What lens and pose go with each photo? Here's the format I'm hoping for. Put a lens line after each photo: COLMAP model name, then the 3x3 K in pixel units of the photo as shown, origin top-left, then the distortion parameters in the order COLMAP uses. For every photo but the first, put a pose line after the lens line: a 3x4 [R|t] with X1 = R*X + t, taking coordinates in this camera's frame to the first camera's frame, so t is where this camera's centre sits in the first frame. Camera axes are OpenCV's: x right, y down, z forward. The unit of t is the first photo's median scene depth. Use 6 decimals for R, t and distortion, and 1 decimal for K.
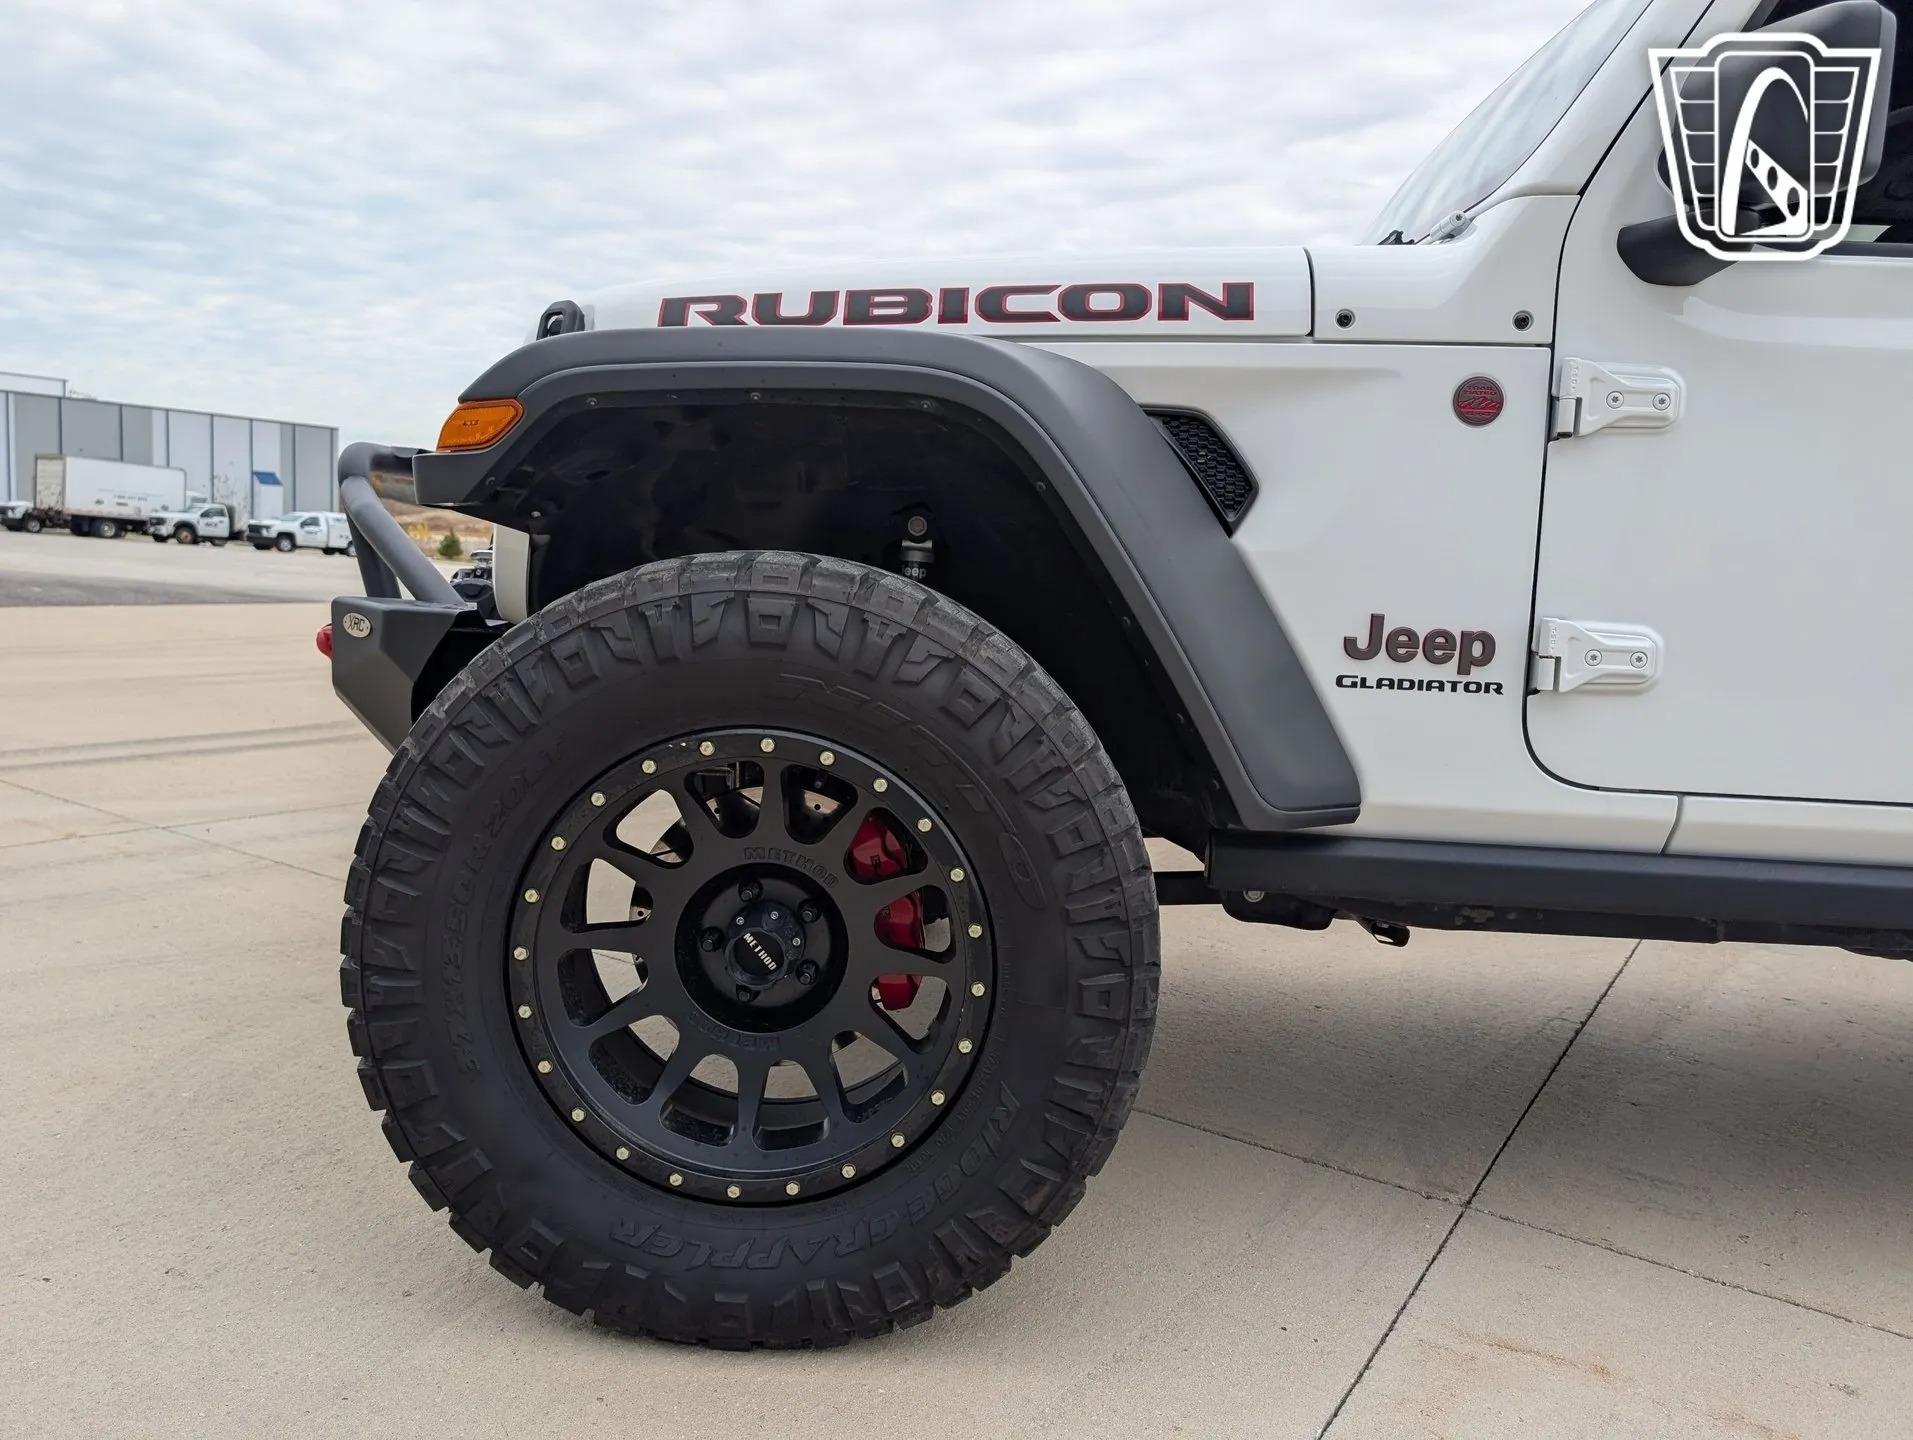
lens RADIAL K [[1376.2, 0, 963.0], [0, 1376.2, 704.9], [0, 0, 1]] dist [0.008800, -0.003645]
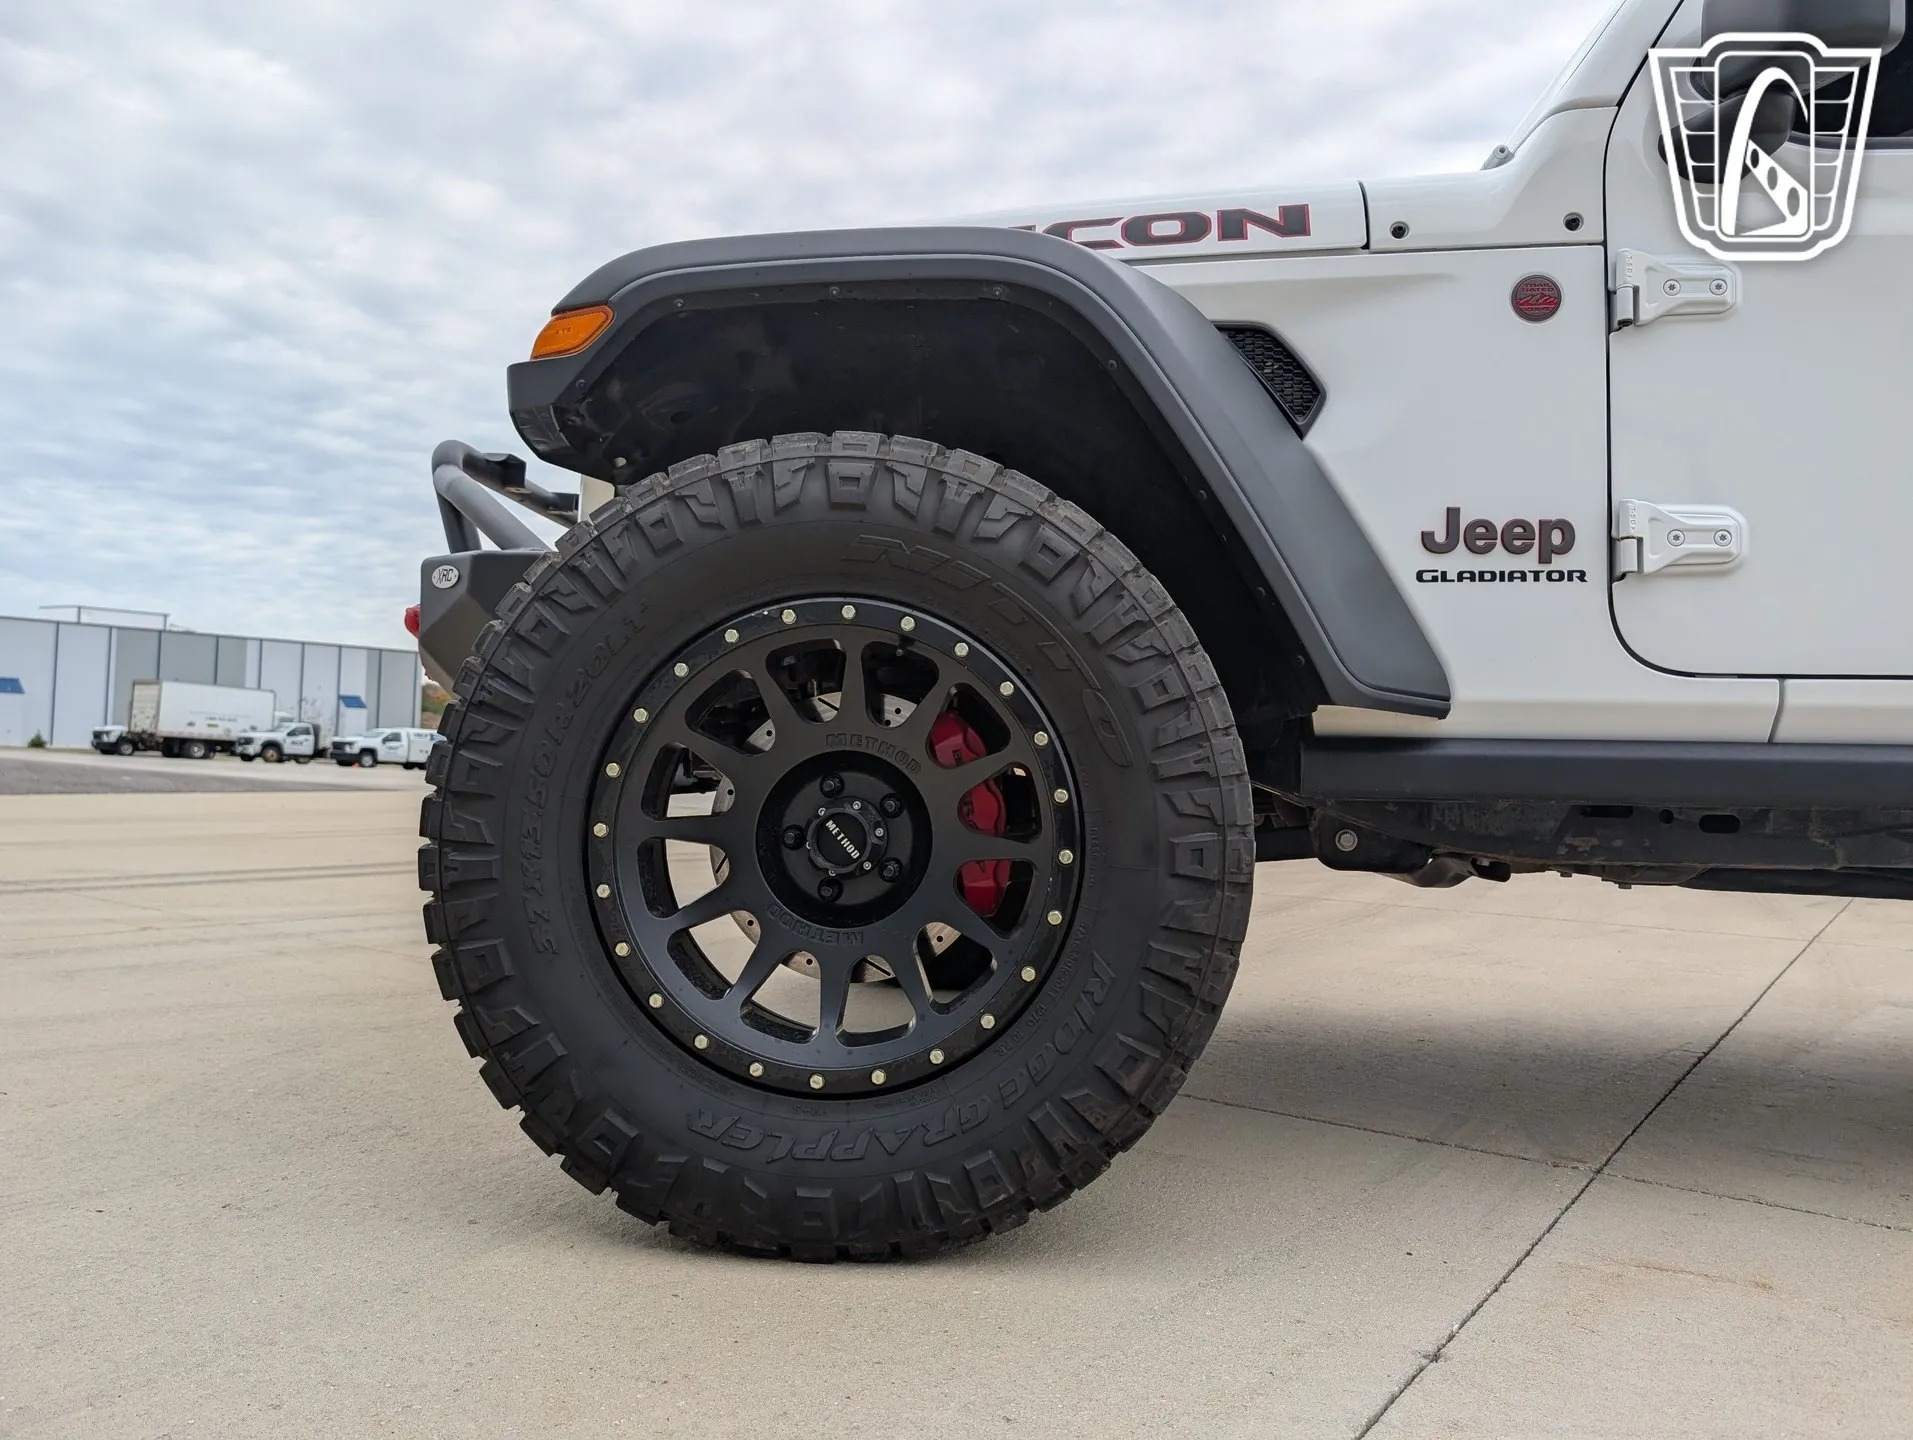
lens RADIAL K [[1378.5, 0, 987.6], [0, 1378.5, 693.1], [0, 0, 1]] dist [0.006097, 0.003068]
pose [[0.999120, -0.028588, -0.030699, -0.010235], [0.023419, 0.987288, -0.157204, 0.218359], [0.034803, 0.156347, 0.987089, 0.019168]]
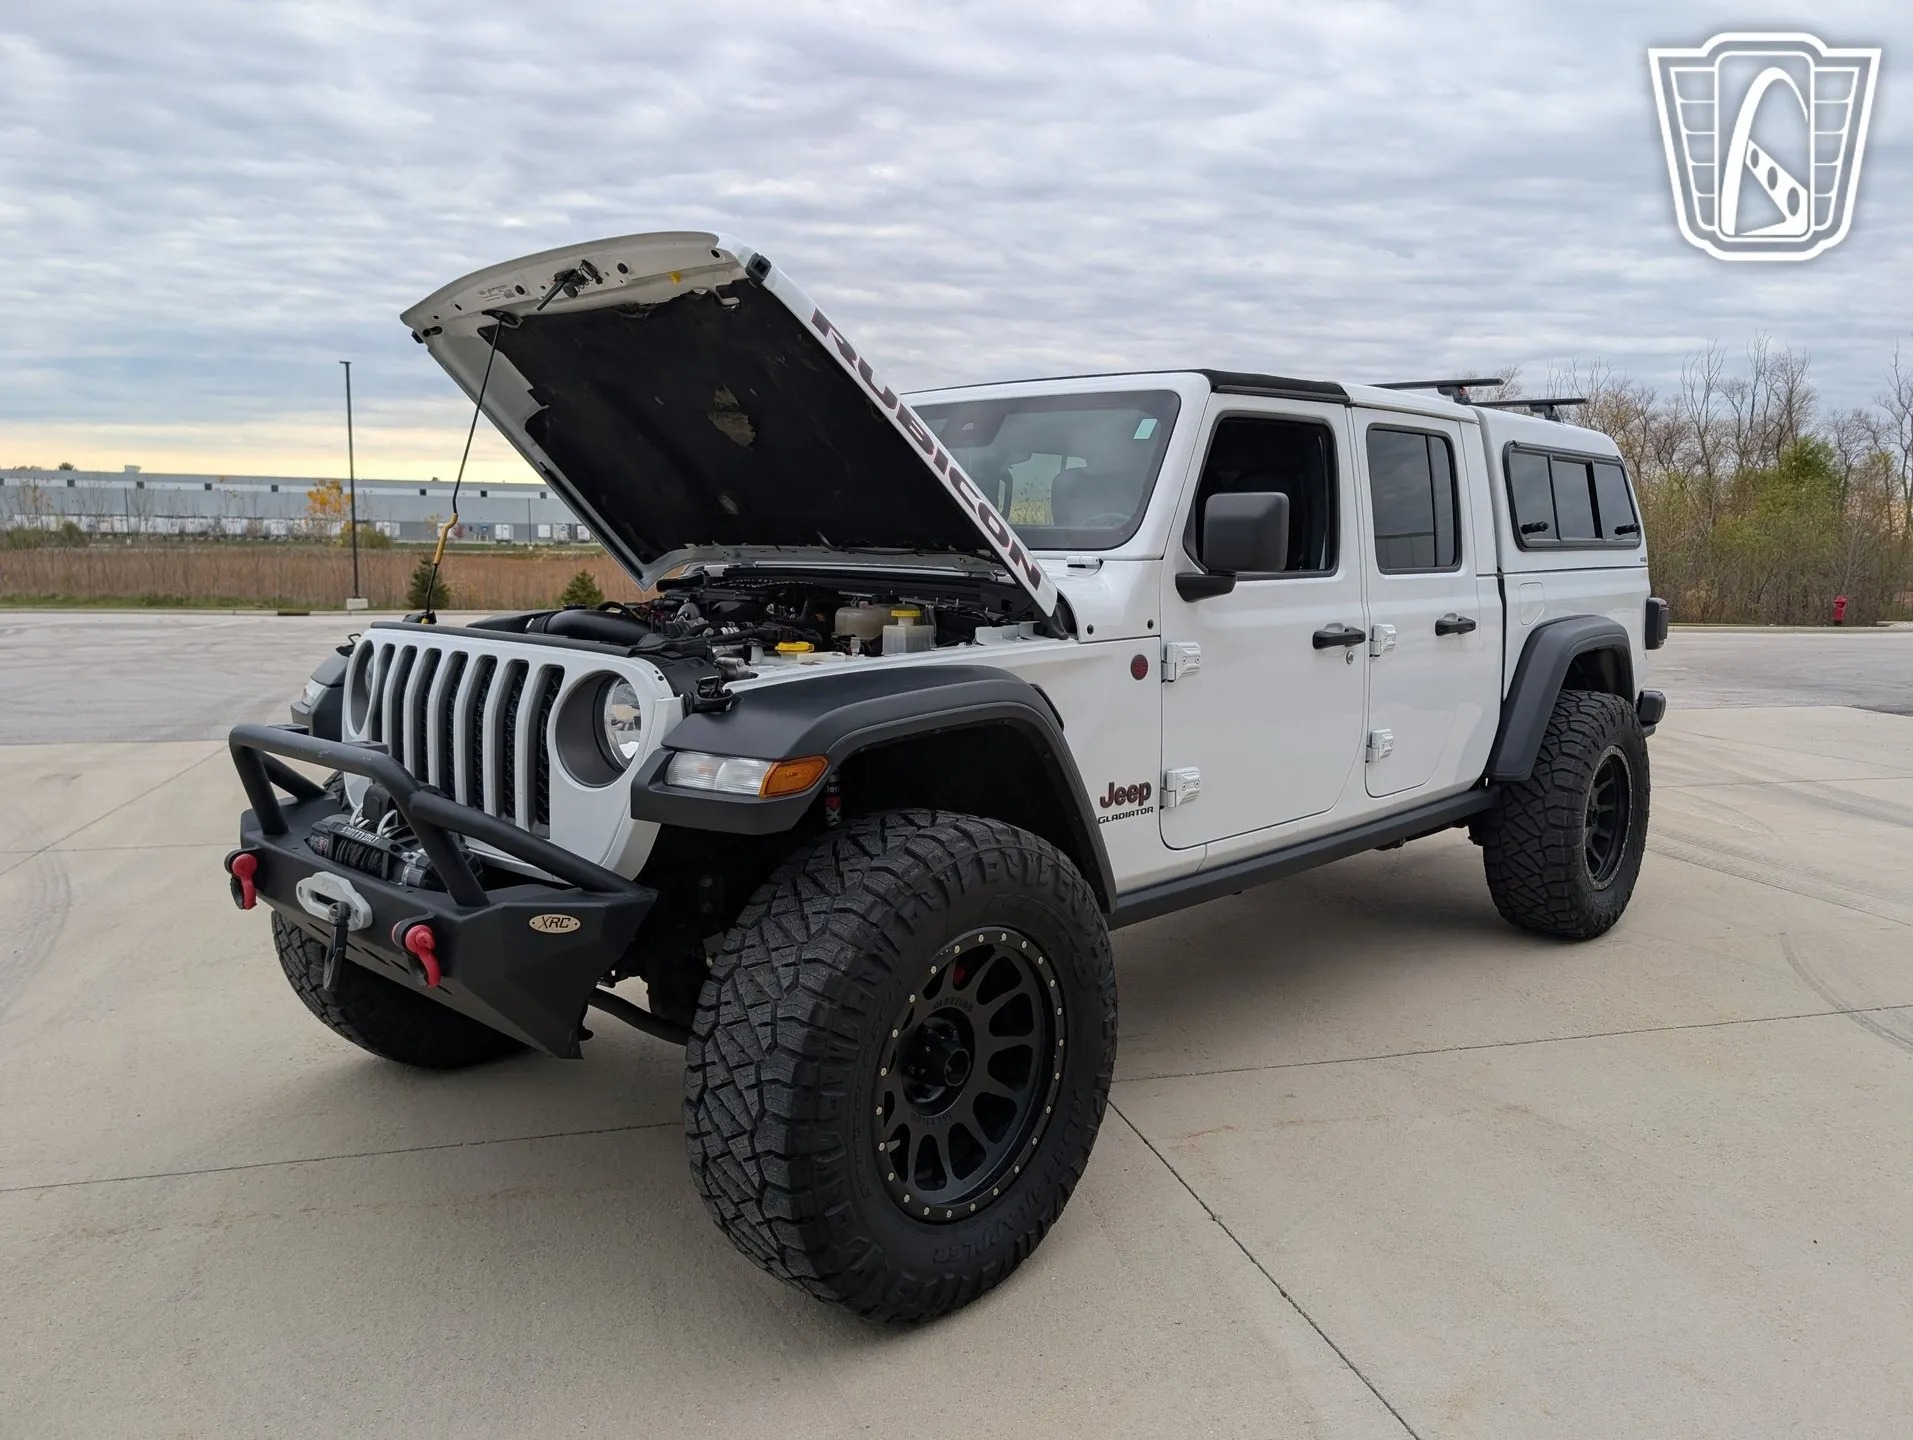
lens RADIAL K [[1338.5, 0, 965.3], [0, 1338.5, 714.4], [0, 0, 1]] dist [0.080093, -0.000766]
pose [[0.672468, -0.138309, 0.727088, -1.159710], [0.102938, 0.990314, 0.093175, -0.351531], [-0.732932, 0.012187, 0.680192, -0.101830]]
